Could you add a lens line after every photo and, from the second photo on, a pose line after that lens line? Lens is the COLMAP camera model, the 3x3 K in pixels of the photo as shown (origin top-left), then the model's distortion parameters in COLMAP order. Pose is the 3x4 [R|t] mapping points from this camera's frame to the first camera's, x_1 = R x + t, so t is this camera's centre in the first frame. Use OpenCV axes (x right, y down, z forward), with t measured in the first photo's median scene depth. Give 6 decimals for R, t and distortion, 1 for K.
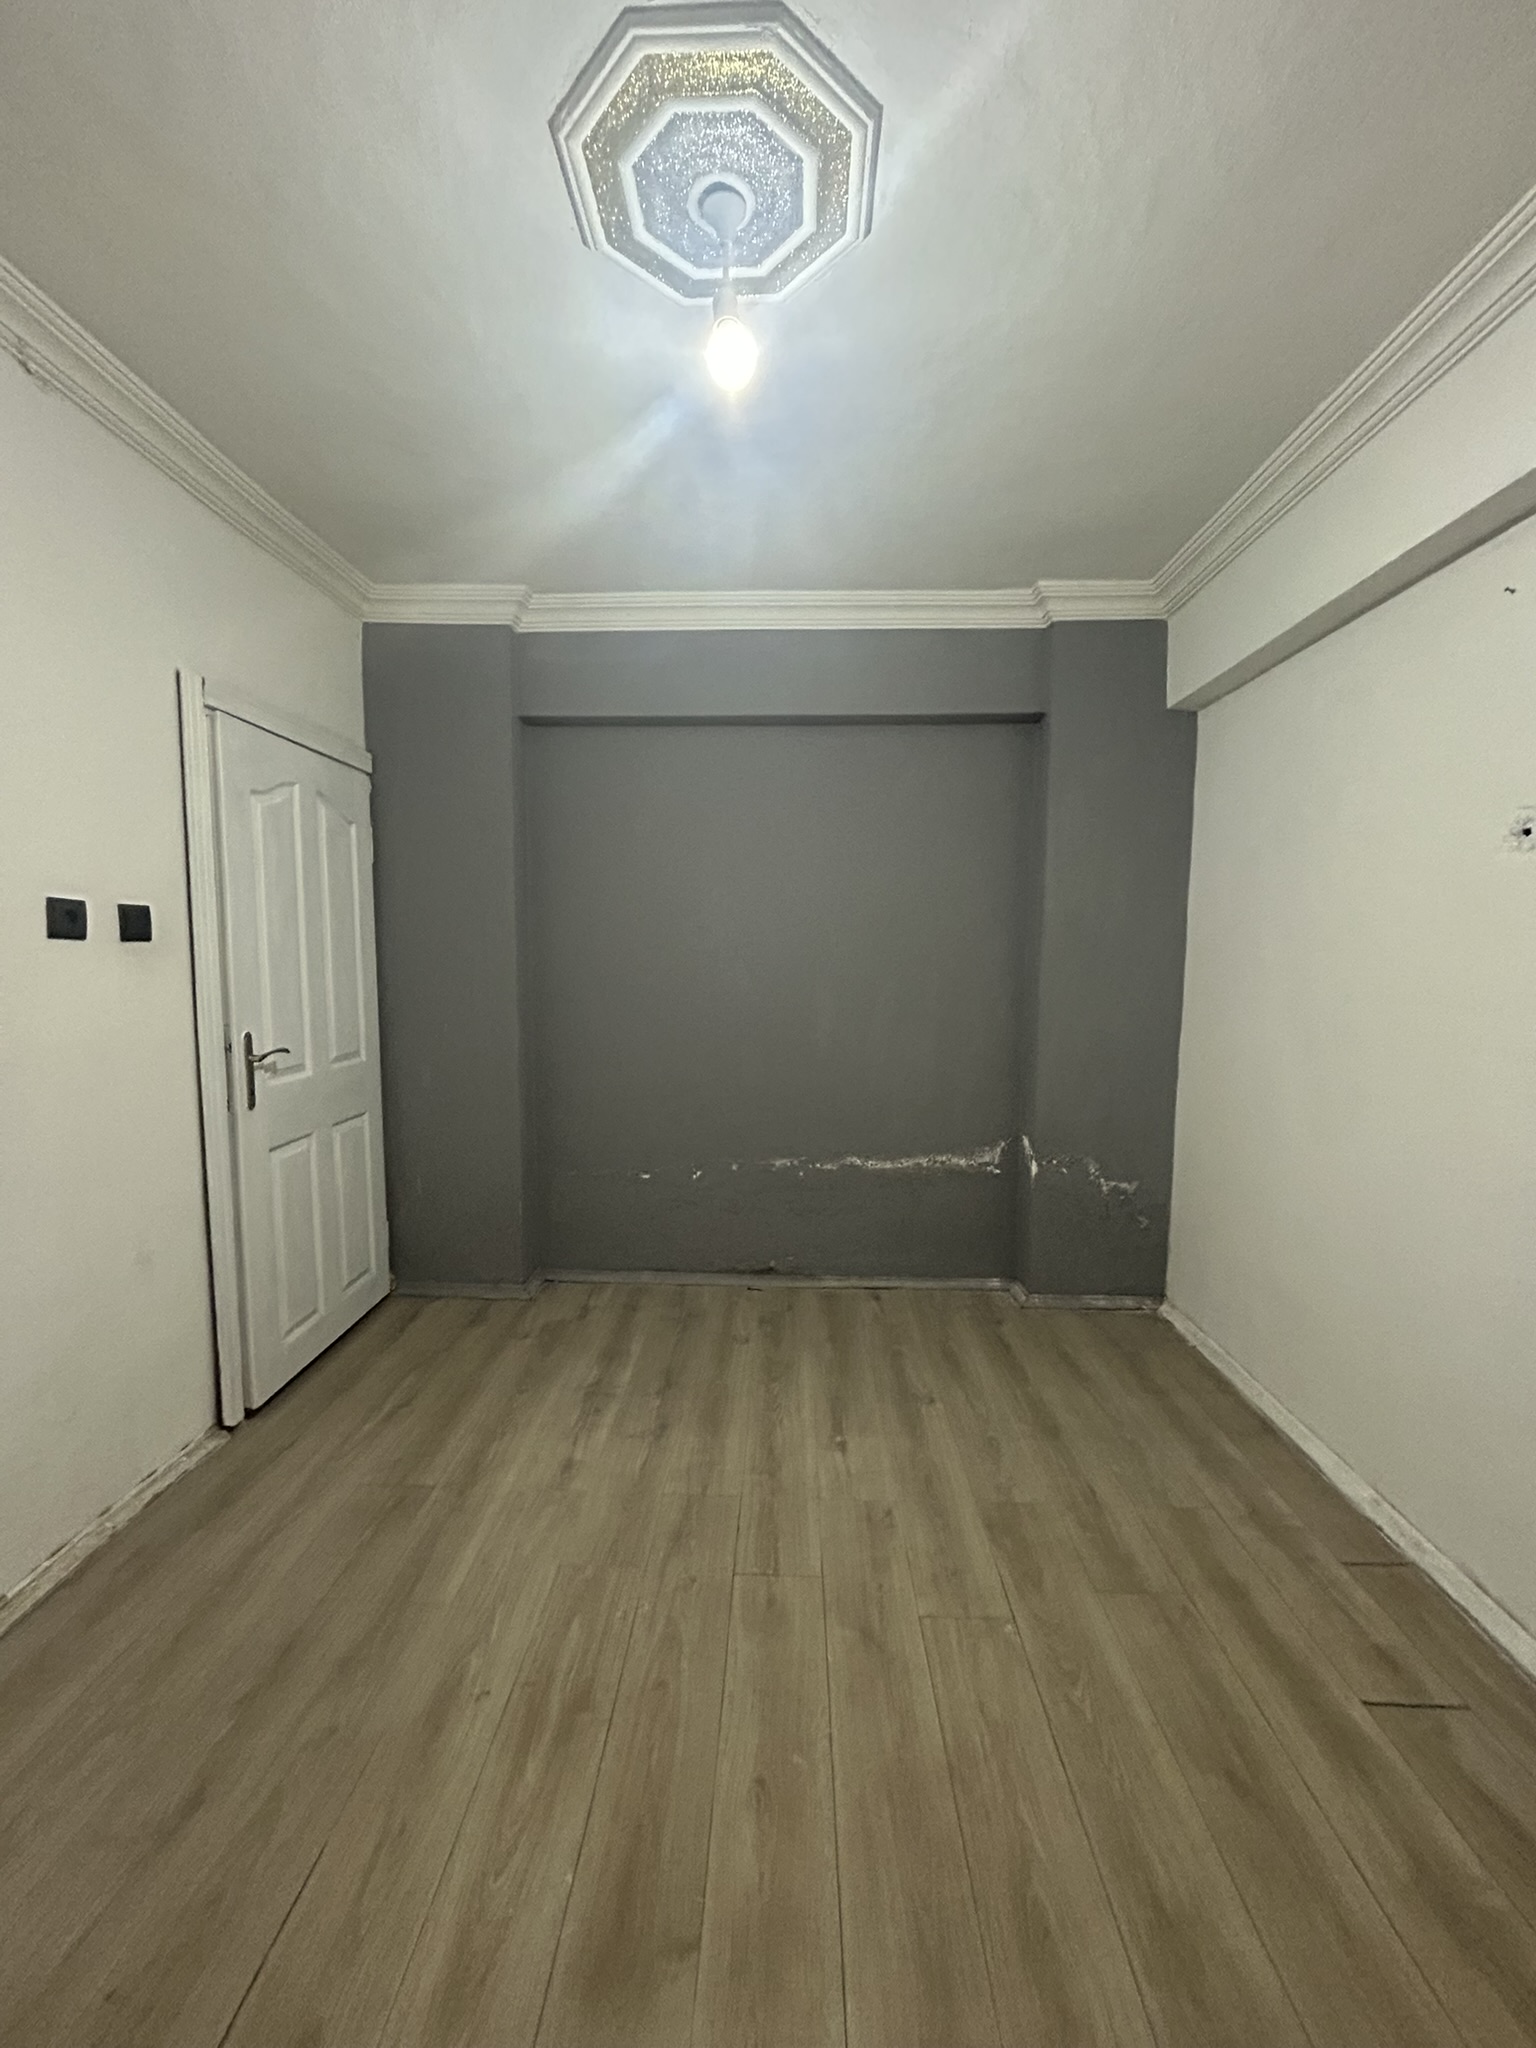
lens RADIAL K [[821.7, 0, 770.3], [0, 821.7, 1025.3], [0, 0, 1]] dist [0.000233, 0.000269]
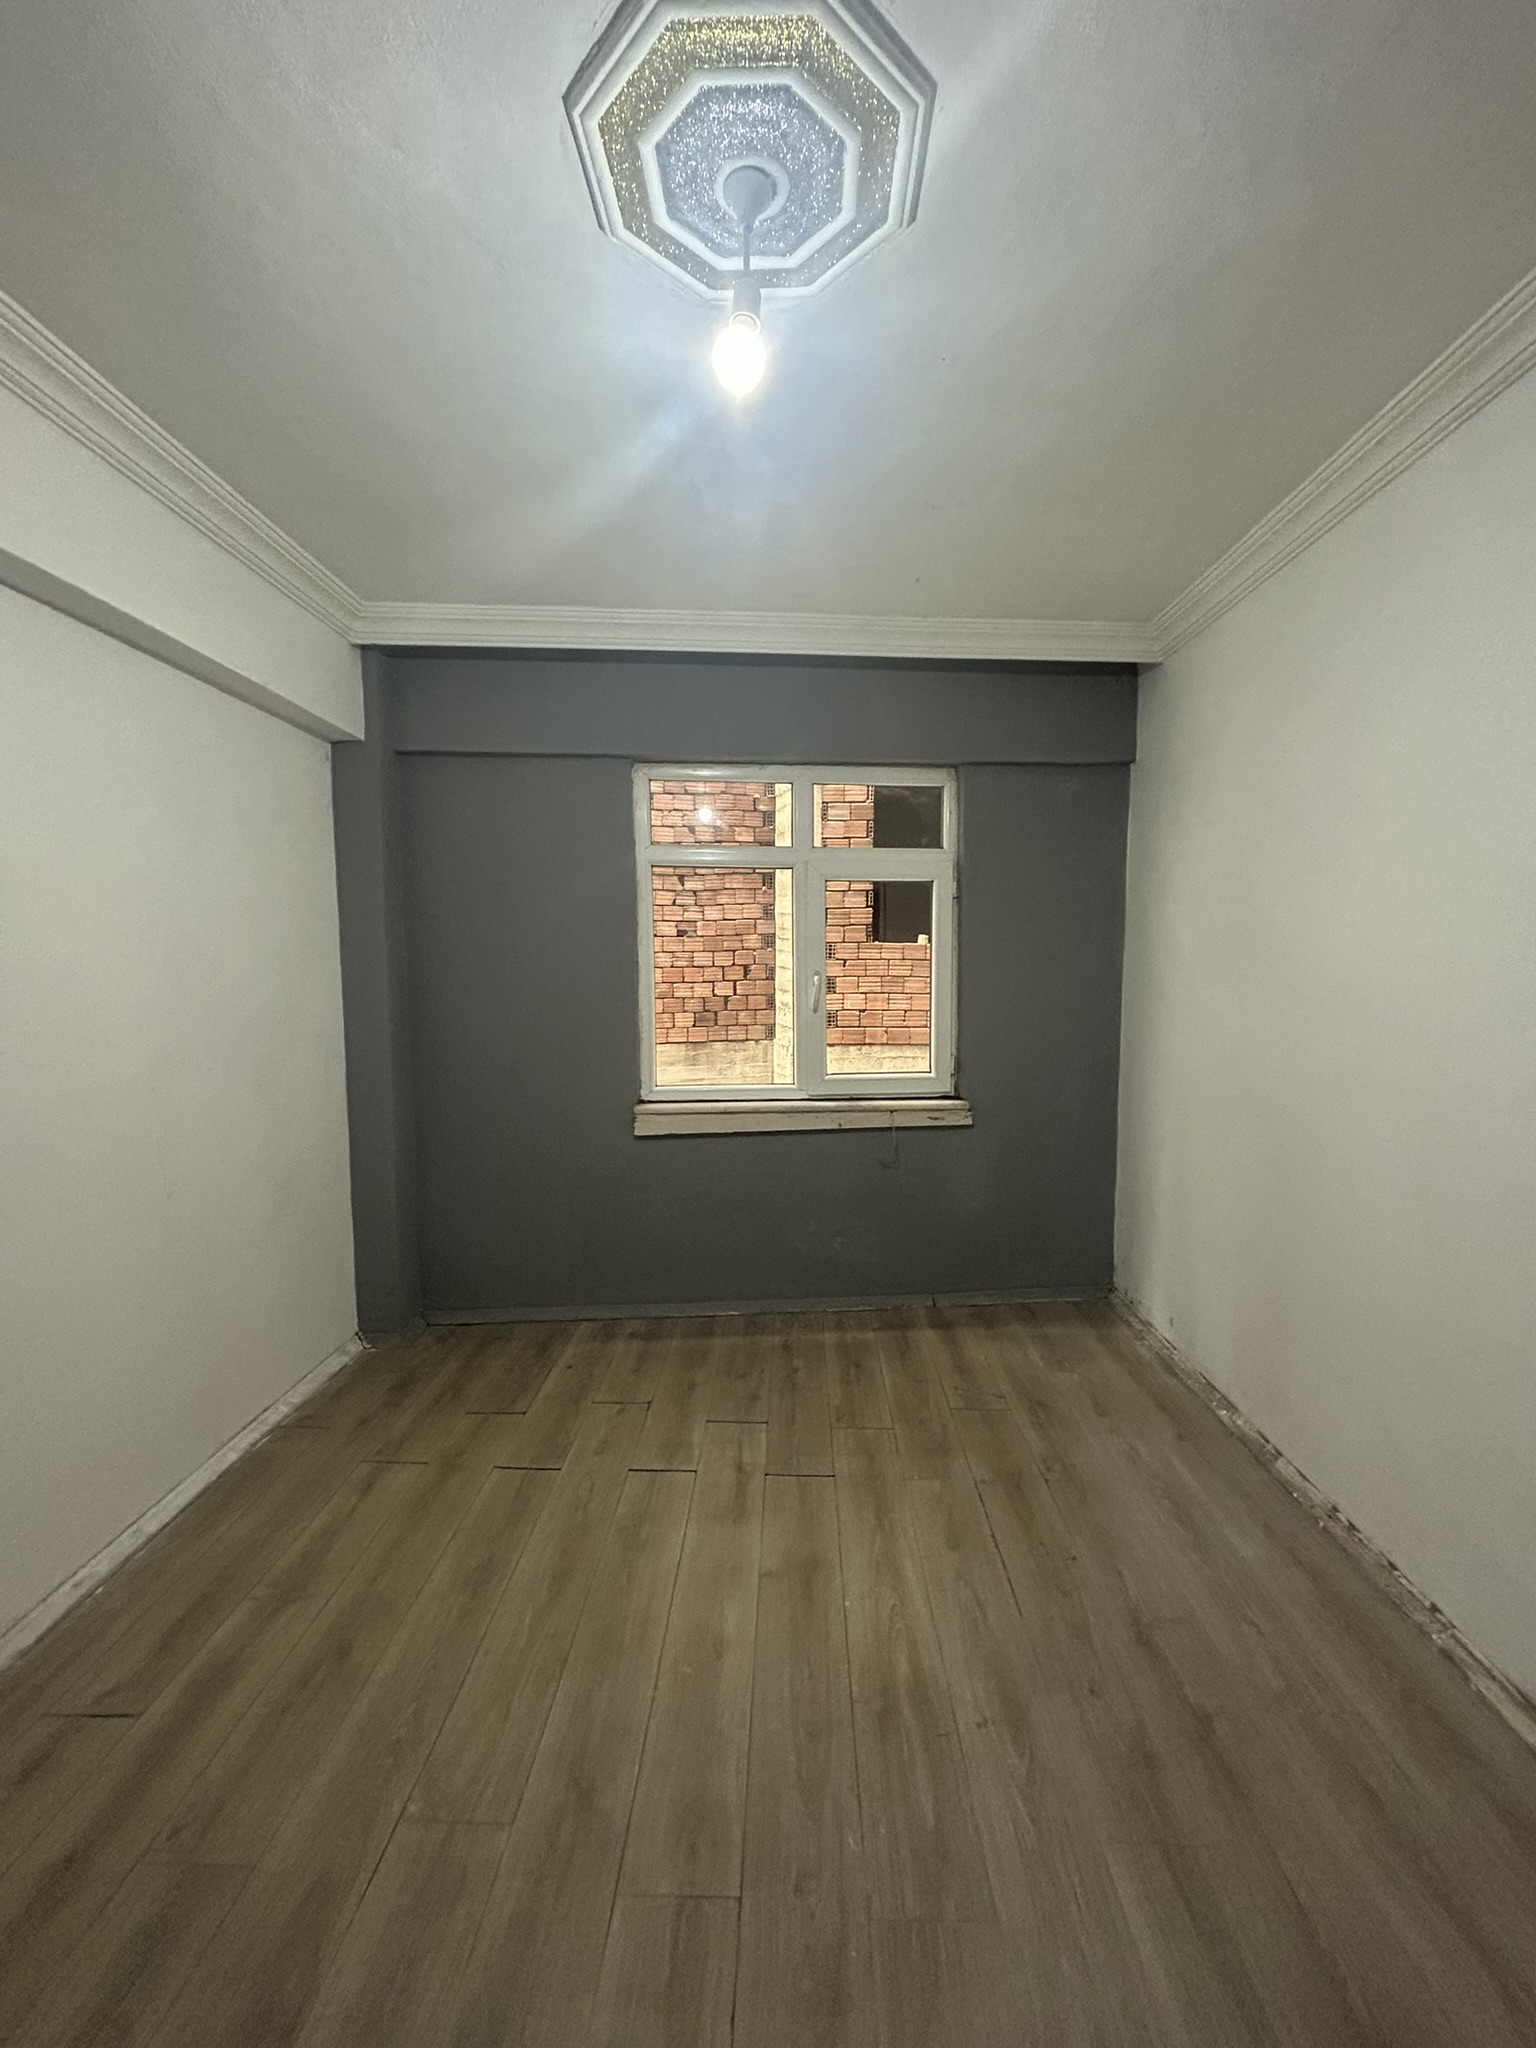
lens RADIAL K [[821.7, 0, 770.3], [0, 821.7, 1025.3], [0, 0, 1]] dist [0.000233, 0.000269]
pose [[-0.999943, -0.009792, 0.004154, -0.080467], [-0.008953, 0.985688, 0.168343, -0.231614], [-0.005743, 0.168296, -0.985720, 1.924548]]
